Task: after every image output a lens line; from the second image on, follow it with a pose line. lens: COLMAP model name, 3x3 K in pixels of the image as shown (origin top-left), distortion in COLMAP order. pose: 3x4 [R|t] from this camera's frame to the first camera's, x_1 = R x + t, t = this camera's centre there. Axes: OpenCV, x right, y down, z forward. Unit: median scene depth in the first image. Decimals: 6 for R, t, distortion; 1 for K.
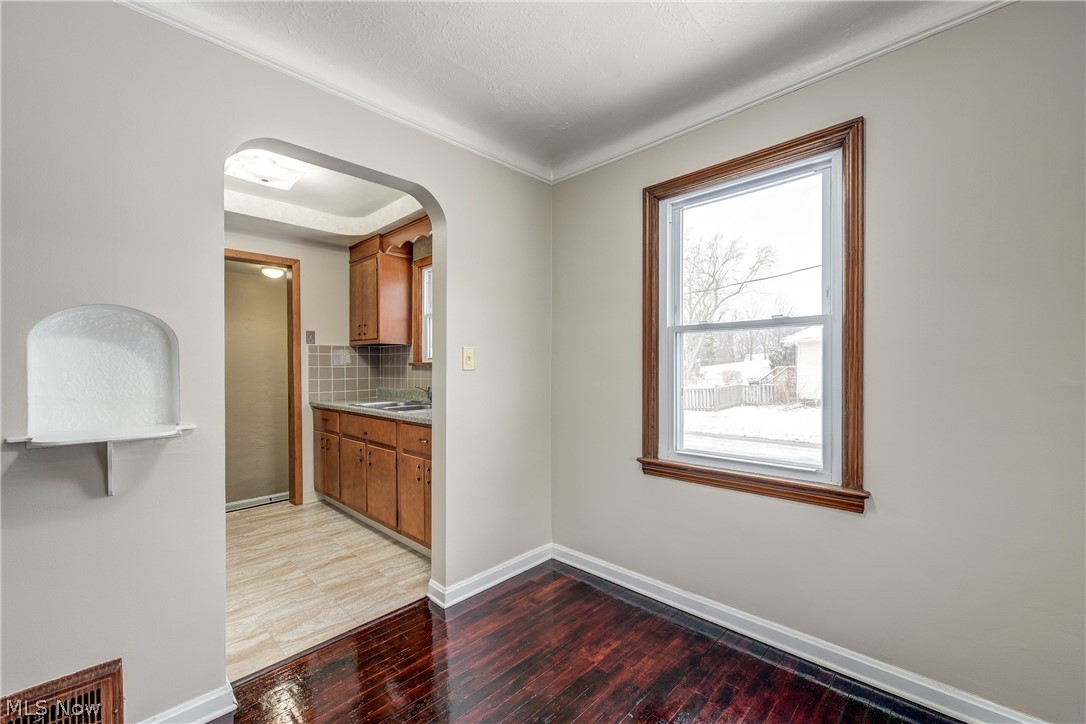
lens RADIAL K [[459.2, 0, 556.3], [0, 459.2, 371.8], [0, 0, 1]] dist [-0.001691, -0.000393]
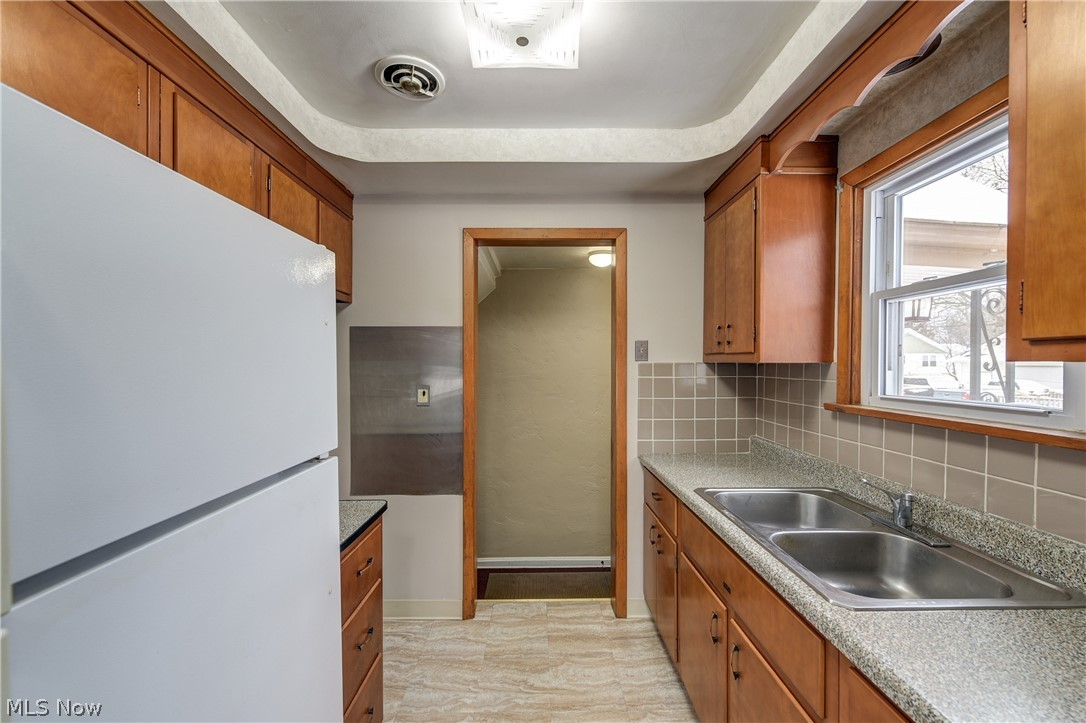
lens RADIAL K [[435.0, 0, 541.8], [0, 435.0, 365.3], [0, 0, 1]] dist [0.002074, 0.000604]
pose [[0.696745, 0.007238, -0.717282, -0.218780], [-0.009415, 0.999955, 0.000945, -0.058030], [0.717257, 0.006095, 0.696782, 0.521966]]
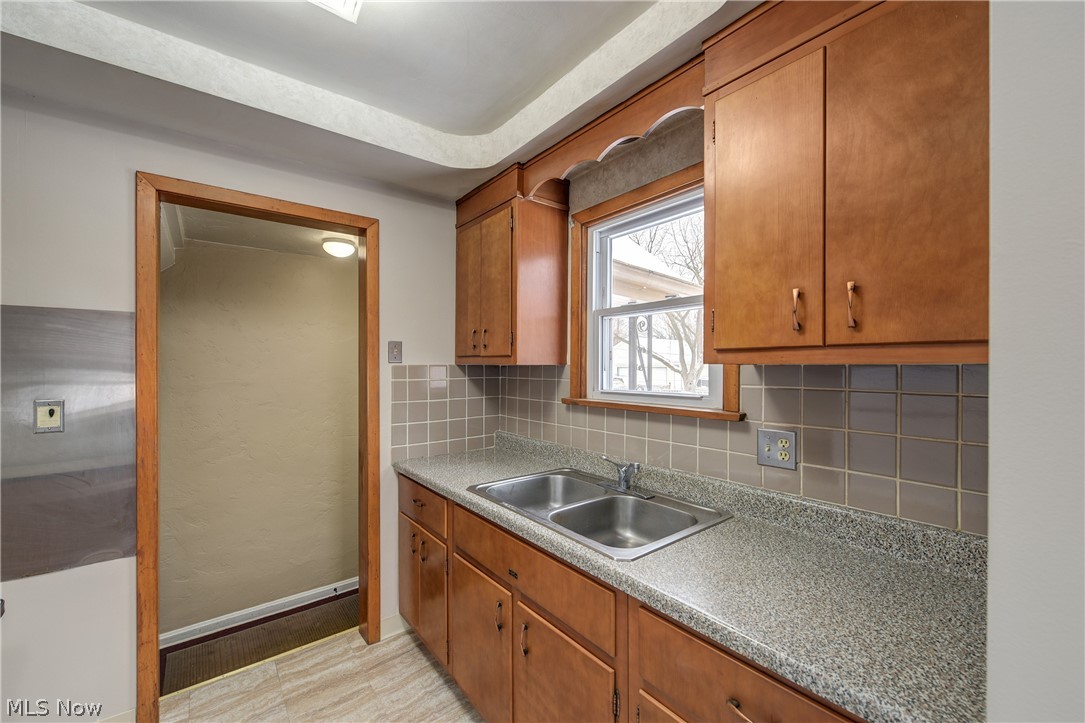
lens RADIAL K [[434.6, 0, 542.6], [0, 434.6, 366.3], [0, 0, 1]] dist [0.002074, 0.000604]
pose [[0.989583, 0.004244, -0.143902, -0.284293], [-0.005250, 0.999964, -0.006608, -0.057550], [0.143869, 0.007295, 0.989570, 0.504641]]
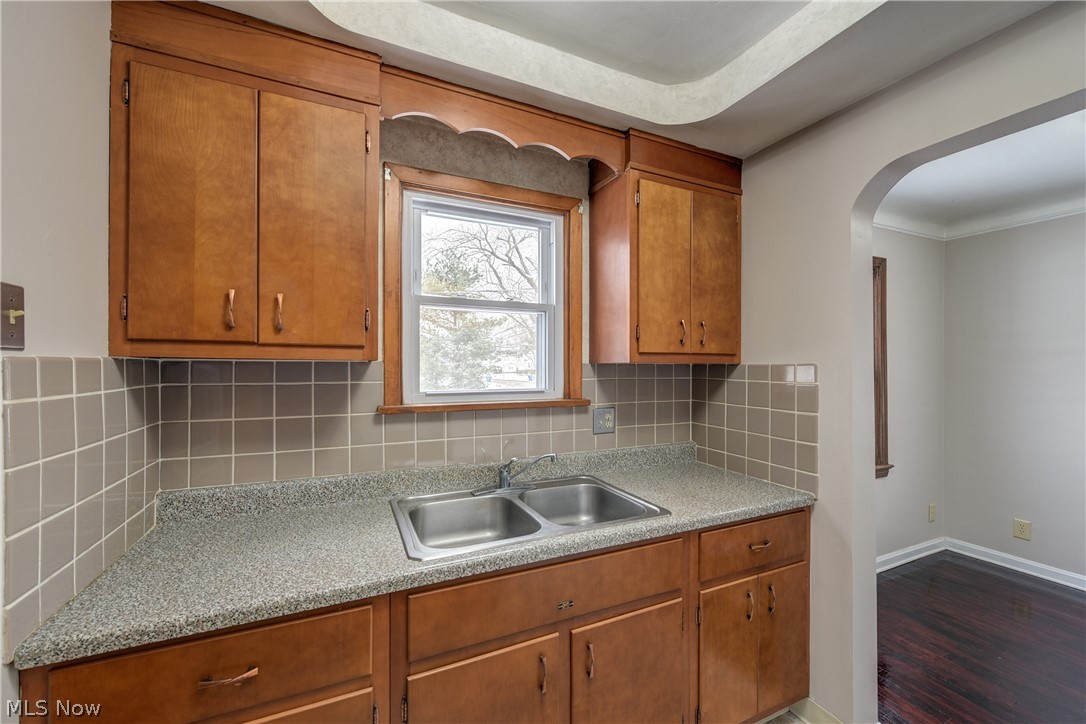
lens RADIAL K [[435.0, 0, 539.8], [0, 435.0, 368.5], [0, 0, 1]] dist [0.002074, 0.000604]
pose [[0.362289, -0.000907, 0.932065, -0.661746], [0.002580, 0.999997, -0.000030, -0.056324], [-0.932062, 0.002416, 0.362290, 0.767379]]
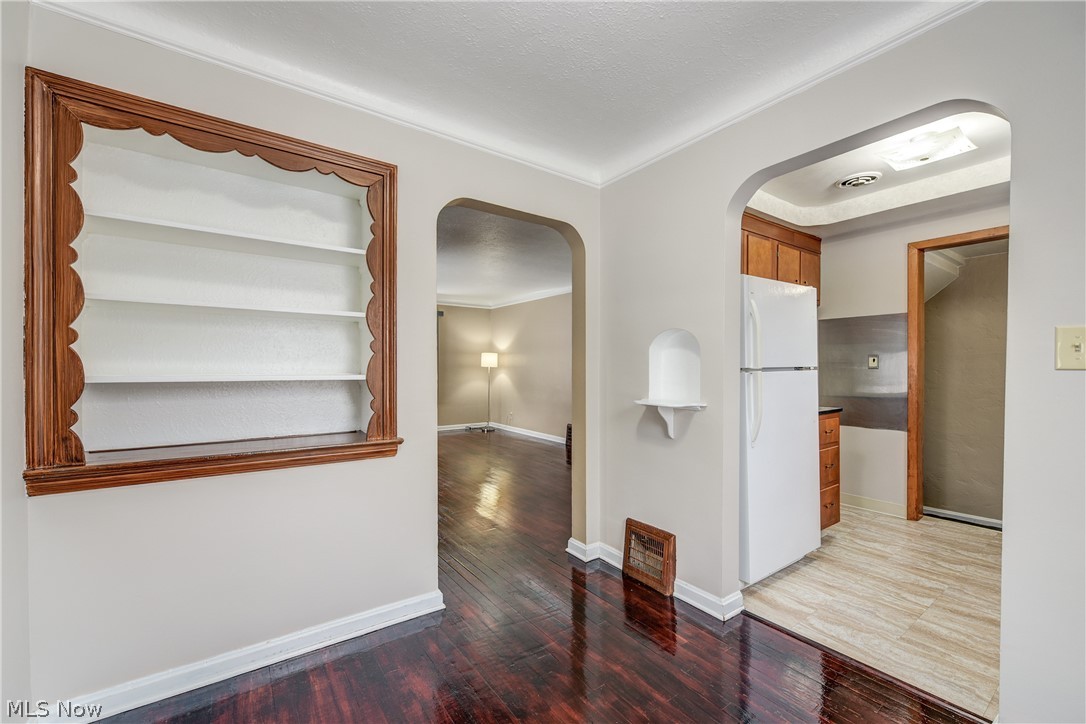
lens RADIAL K [[435.0, 0, 526.2], [0, 435.0, 362.5], [0, 0, 1]] dist [0.002074, 0.000604]
pose [[-0.216661, 0.003033, -0.976242, 0.290317], [-0.008198, 0.999954, 0.004926, -0.008215], [0.976212, 0.009070, -0.216627, 0.310471]]
